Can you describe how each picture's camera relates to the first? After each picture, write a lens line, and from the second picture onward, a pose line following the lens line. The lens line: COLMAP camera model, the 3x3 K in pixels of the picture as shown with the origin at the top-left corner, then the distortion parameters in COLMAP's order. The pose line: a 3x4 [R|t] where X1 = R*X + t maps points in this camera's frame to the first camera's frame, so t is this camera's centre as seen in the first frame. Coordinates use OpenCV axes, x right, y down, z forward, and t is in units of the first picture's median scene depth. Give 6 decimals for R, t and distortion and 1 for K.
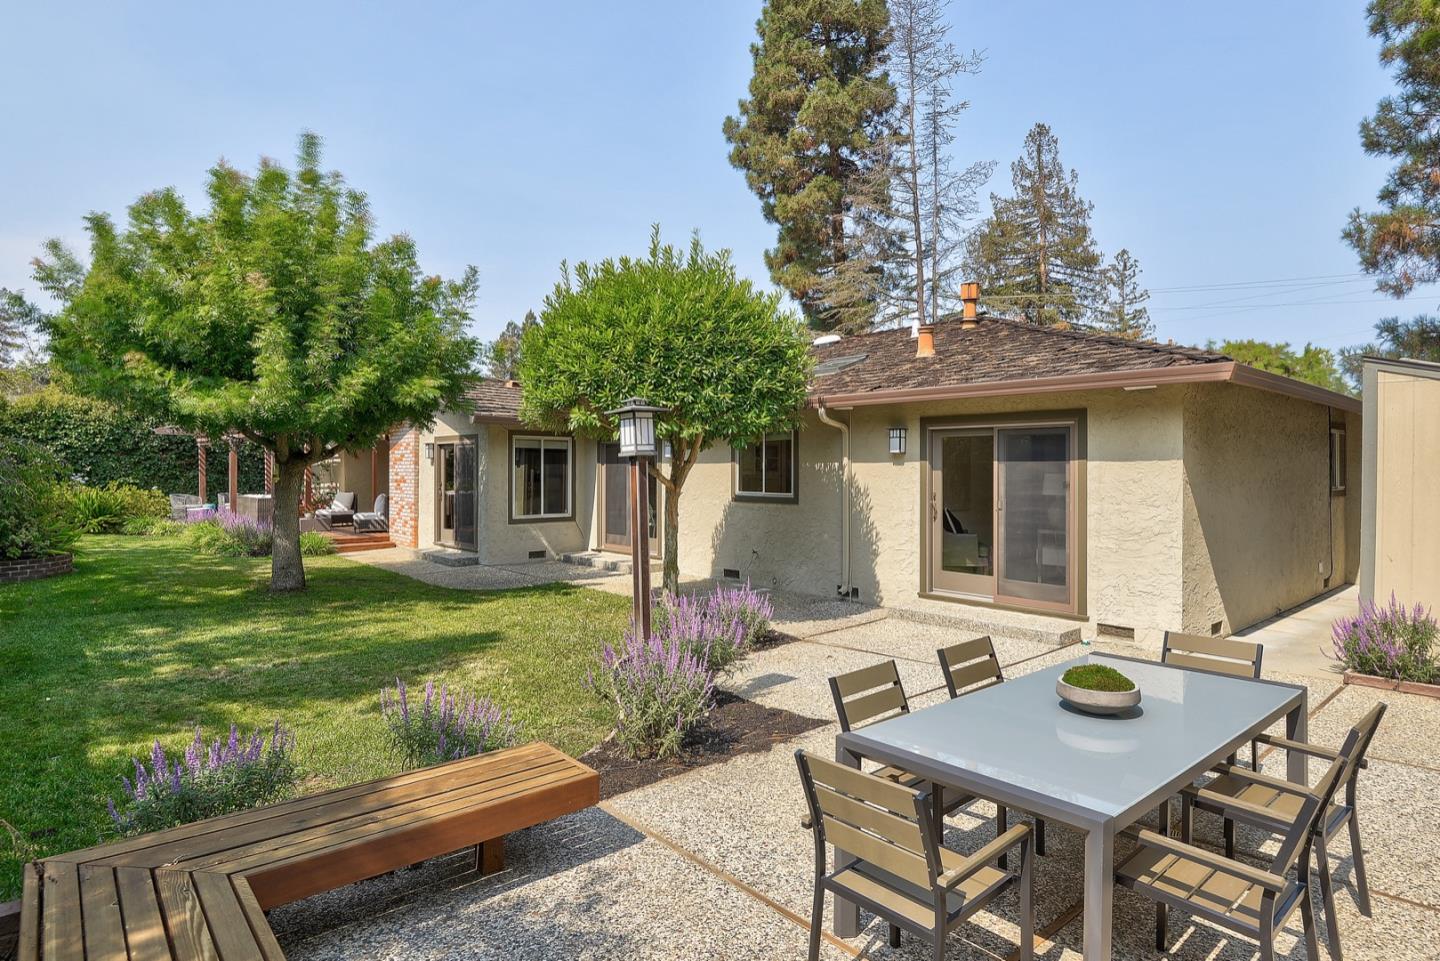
lens RADIAL K [[783.9, 0, 722.0], [0, 783.9, 475.1], [0, 0, 1]] dist [-0.017609, -0.000401]
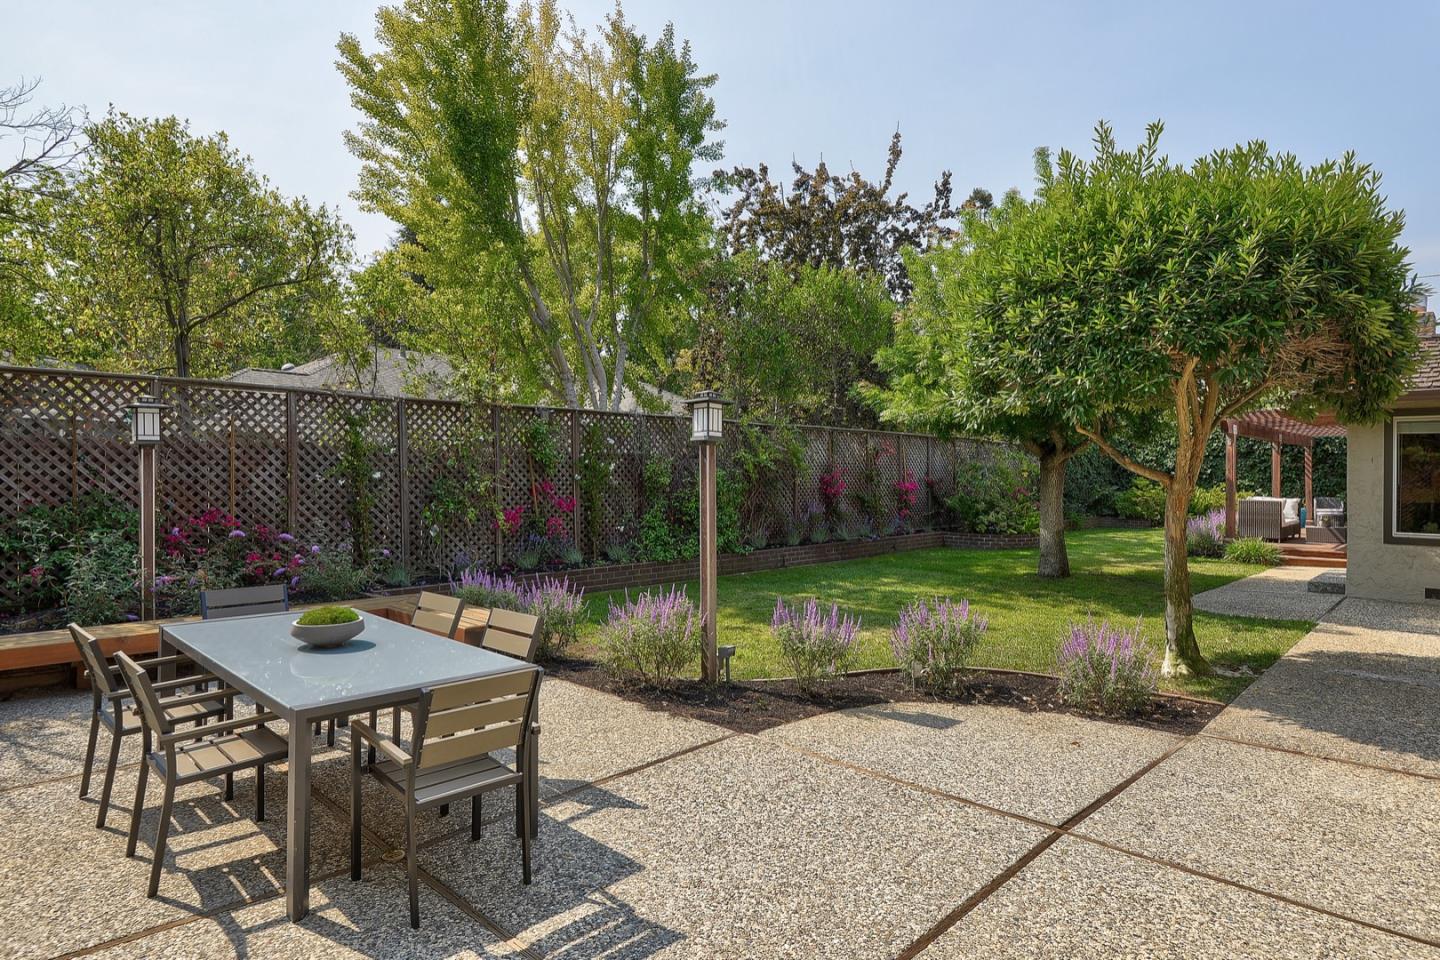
lens RADIAL K [[804.9, 0, 721.8], [0, 804.9, 477.5], [0, 0, 1]] dist [-0.000506, -0.000105]
pose [[0.083629, 0.004367, -0.996487, 1.072840], [-0.014230, 0.999894, 0.003188, 0.026730], [0.996395, 0.013913, 0.083682, 0.924823]]
